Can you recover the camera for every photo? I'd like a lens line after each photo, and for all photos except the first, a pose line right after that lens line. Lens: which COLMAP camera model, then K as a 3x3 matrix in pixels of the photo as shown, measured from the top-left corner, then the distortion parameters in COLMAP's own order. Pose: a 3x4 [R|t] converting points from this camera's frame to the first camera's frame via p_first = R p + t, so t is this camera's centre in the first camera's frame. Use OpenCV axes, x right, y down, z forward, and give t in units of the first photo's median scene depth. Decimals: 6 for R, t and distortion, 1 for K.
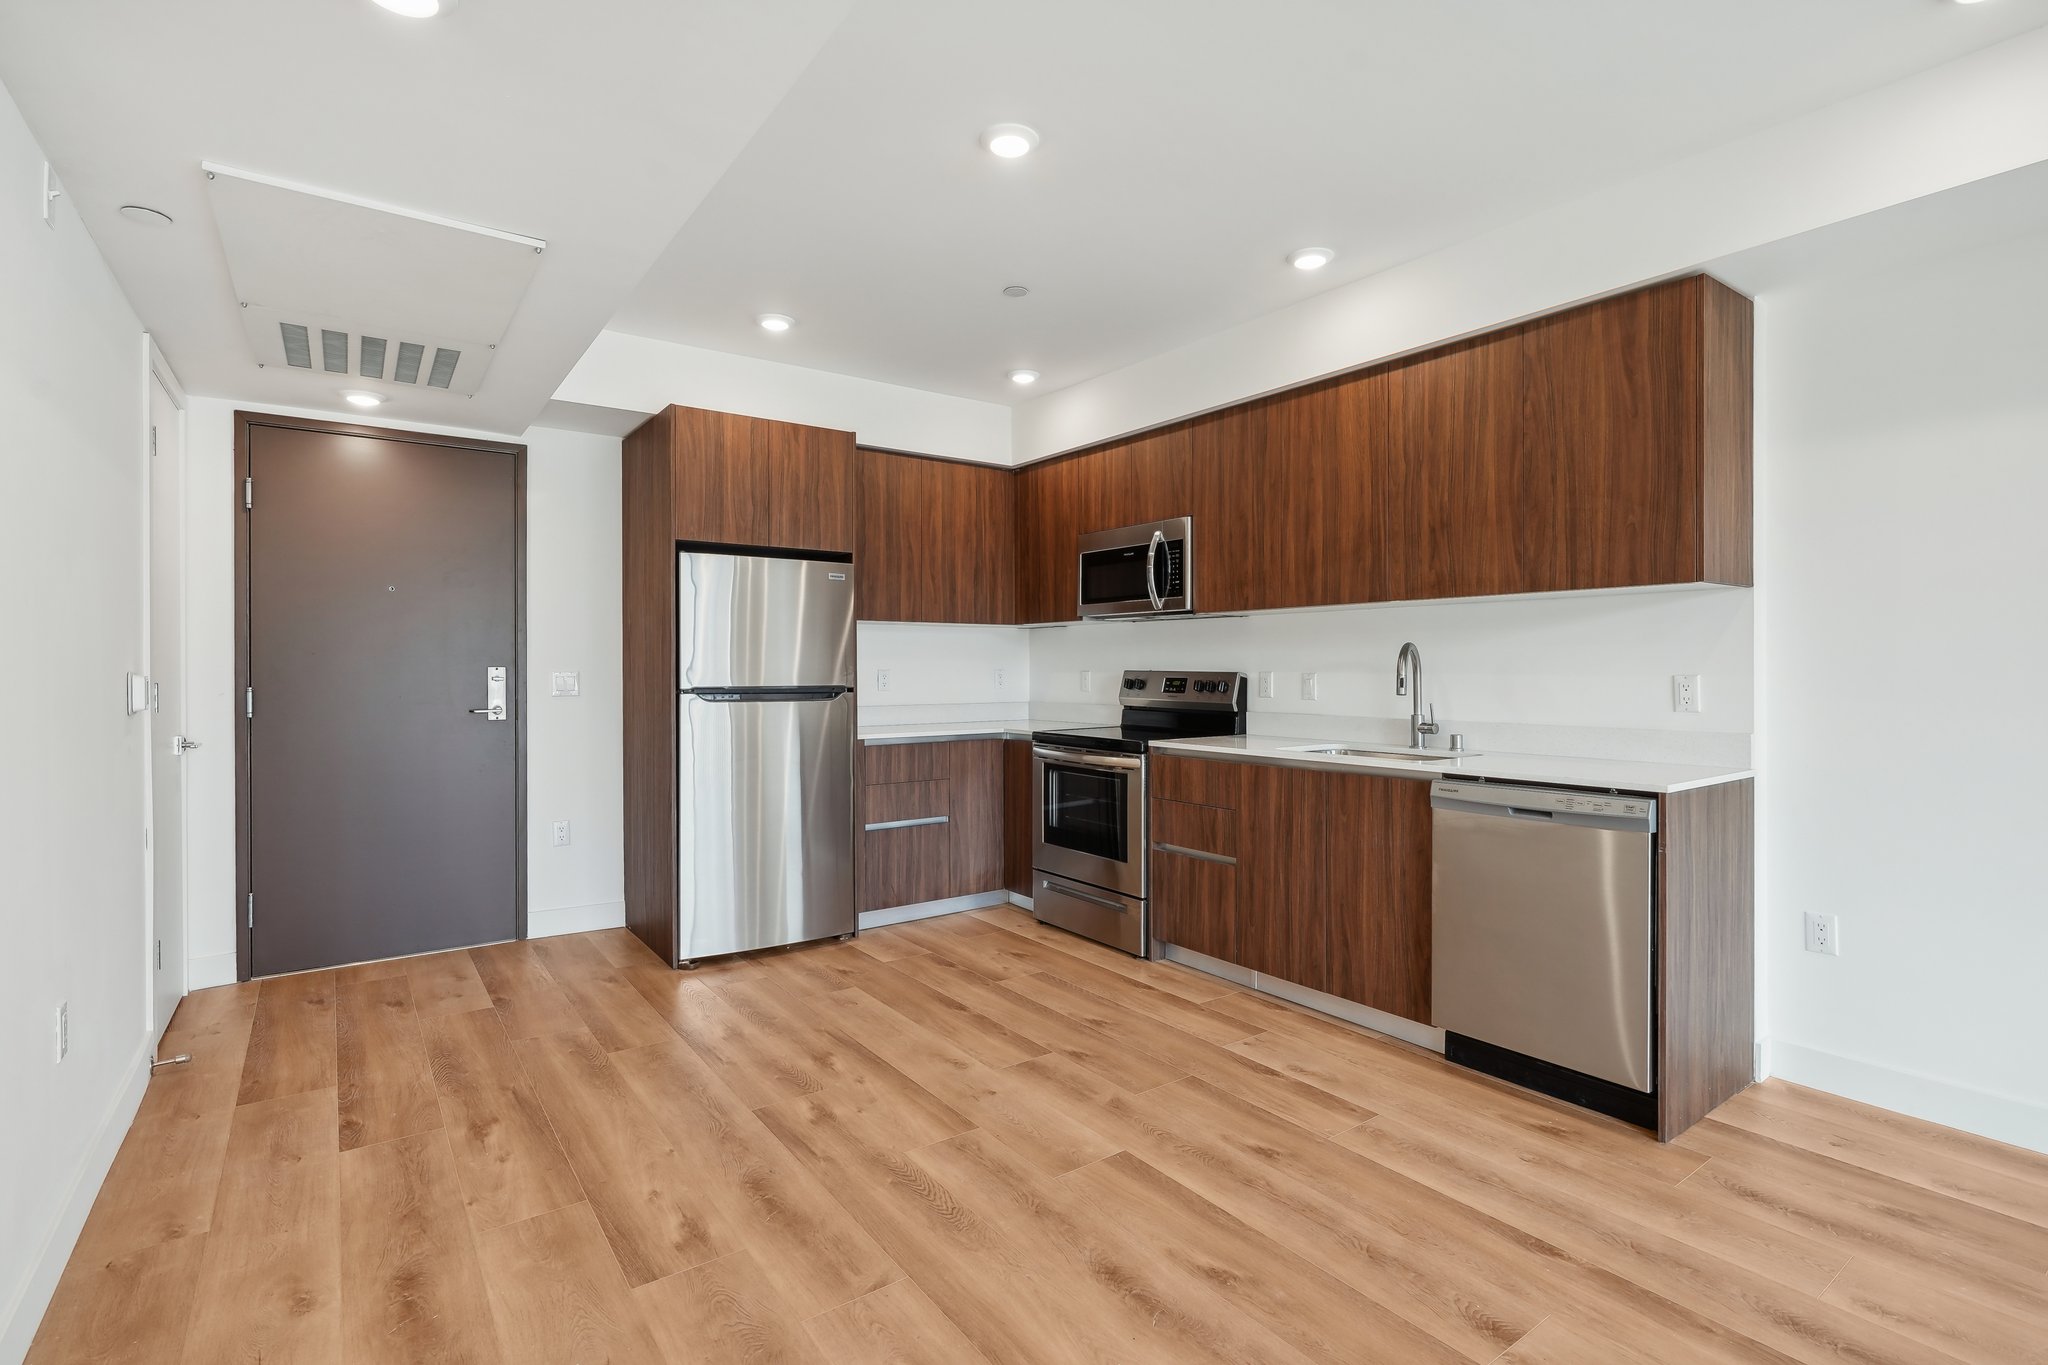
lens RADIAL K [[953.8, 0, 1031.9], [0, 953.8, 664.2], [0, 0, 1]] dist [-0.003425, -0.000377]
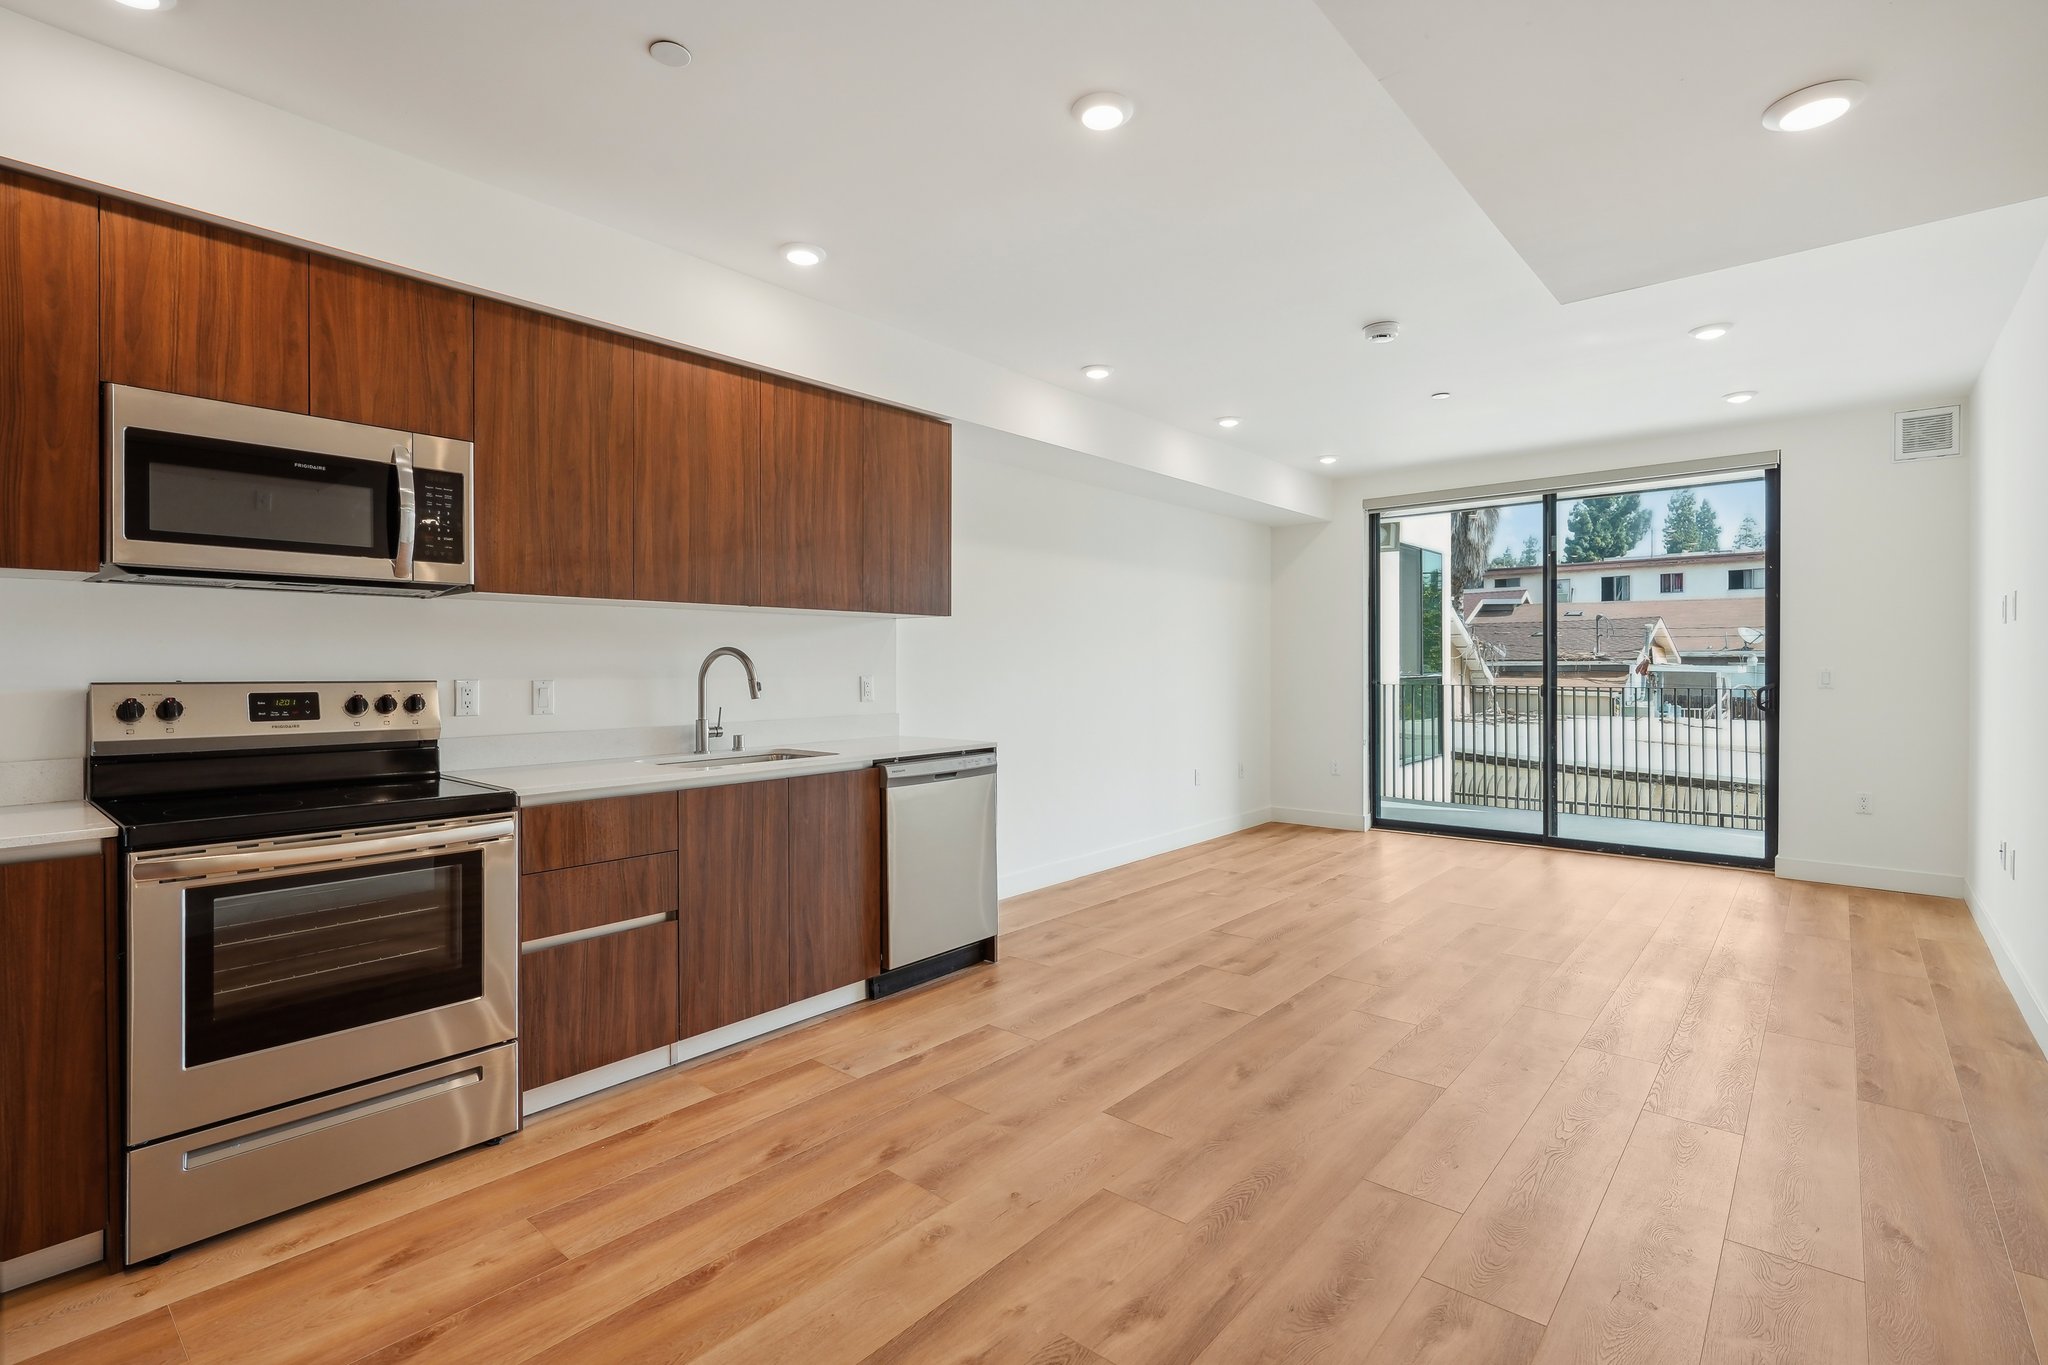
lens RADIAL K [[953.8, 0, 1031.9], [0, 953.8, 664.2], [0, 0, 1]] dist [-0.003425, -0.000377]
pose [[-0.229502, 0.003055, 0.973303, -0.622022], [0.001027, 0.999995, -0.002897, -0.001355], [-0.973308, 0.000335, -0.229504, 0.869176]]
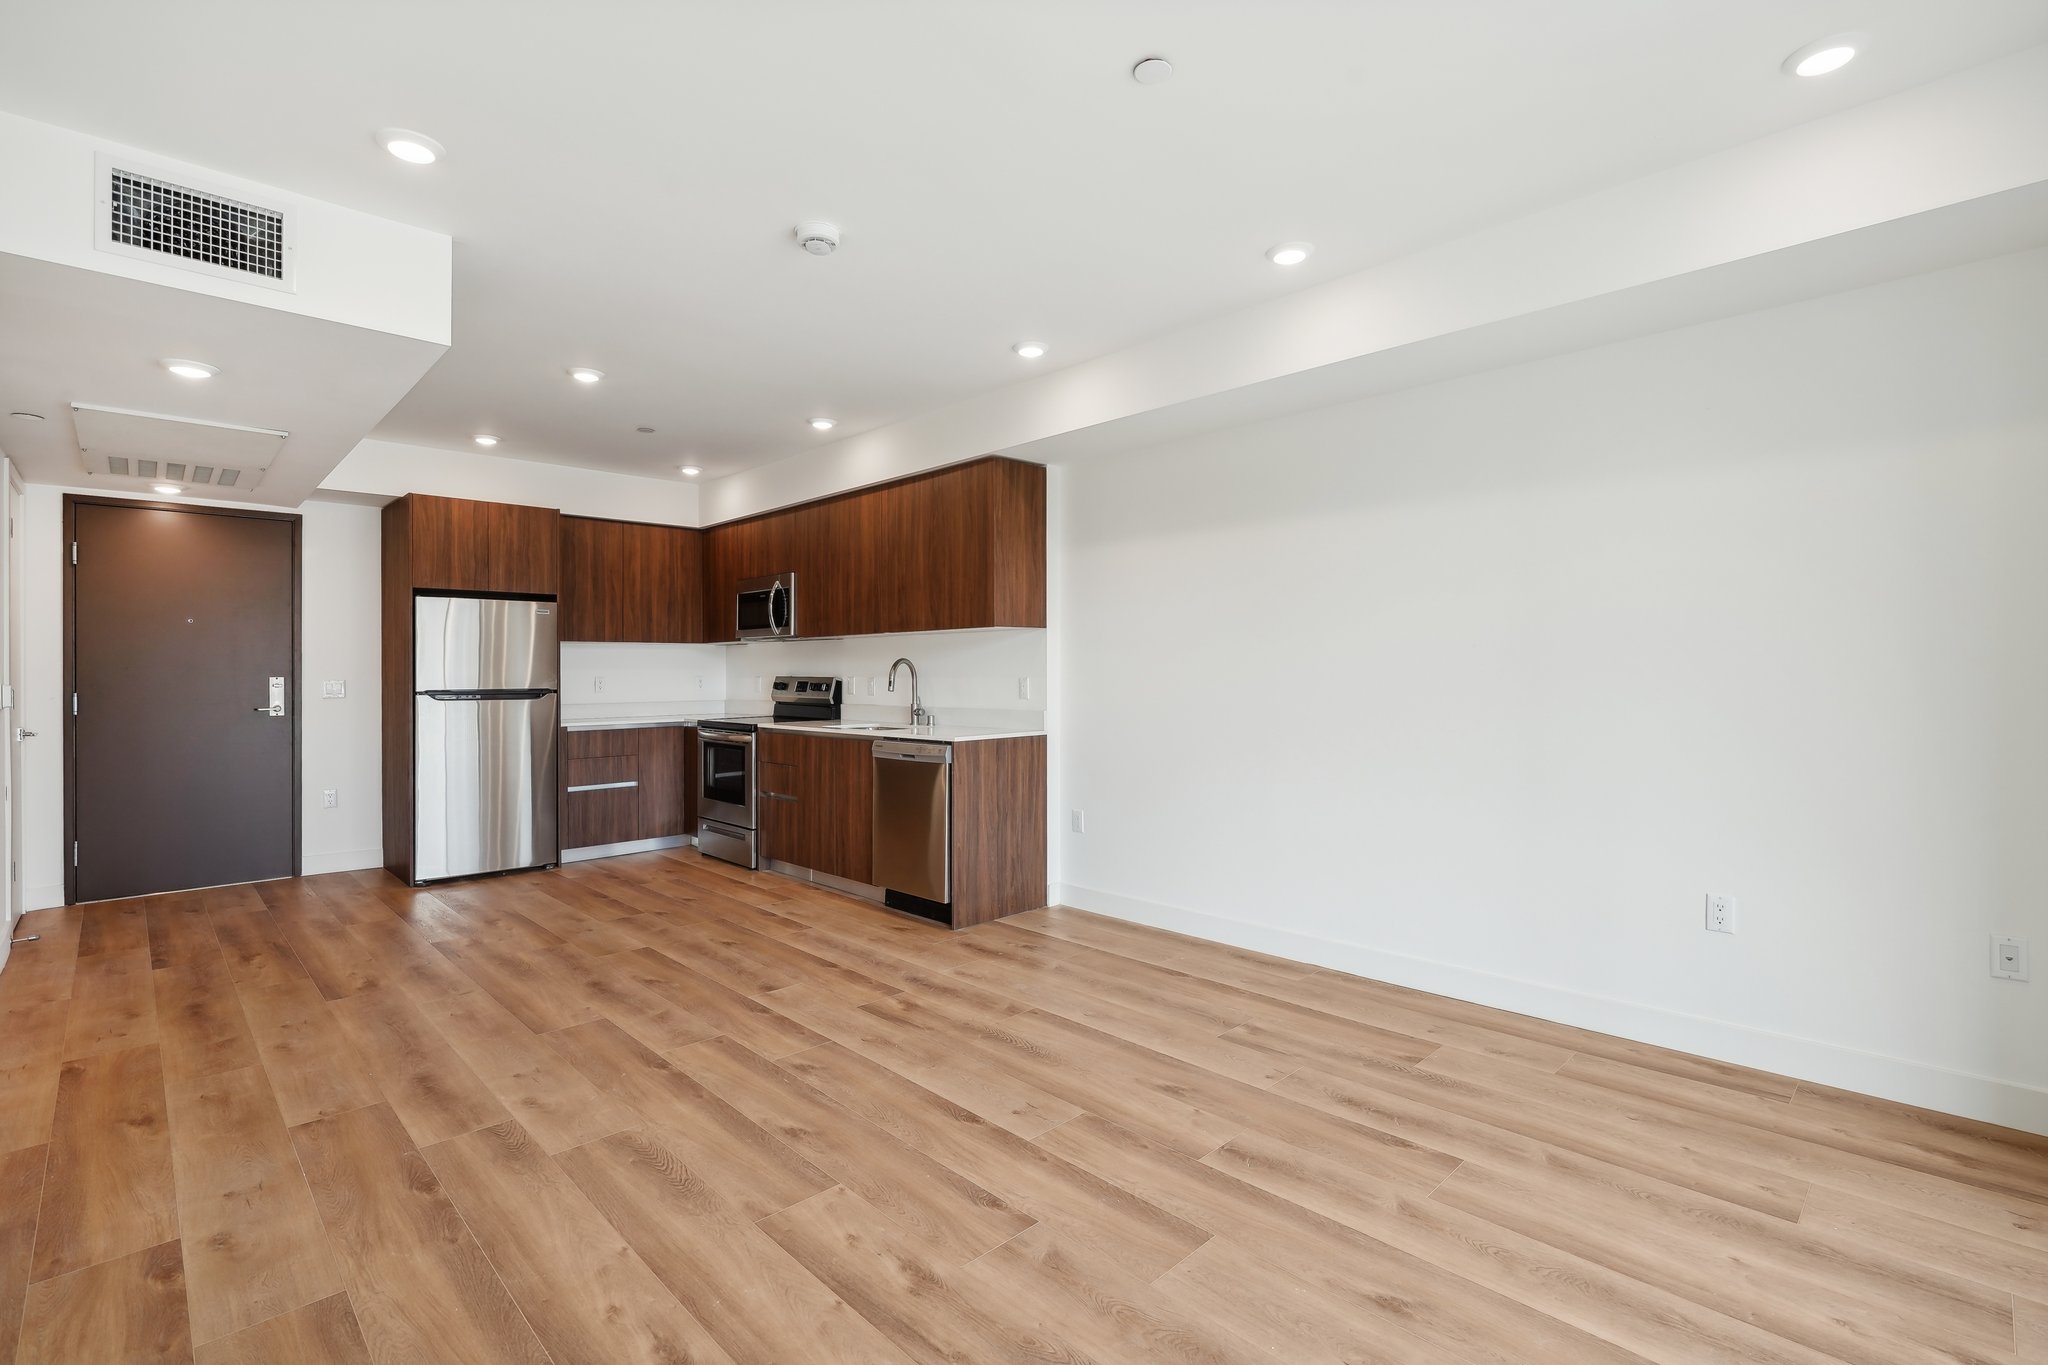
lens RADIAL K [[927.6, 0, 1036.1], [0, 927.6, 660.5], [0, 0, 1]] dist [-0.001022, 0.000252]
pose [[0.989624, -0.003730, 0.143630, 0.372377], [0.004861, 0.999960, -0.007529, -0.005997], [-0.143596, 0.008149, 0.989603, -0.541600]]
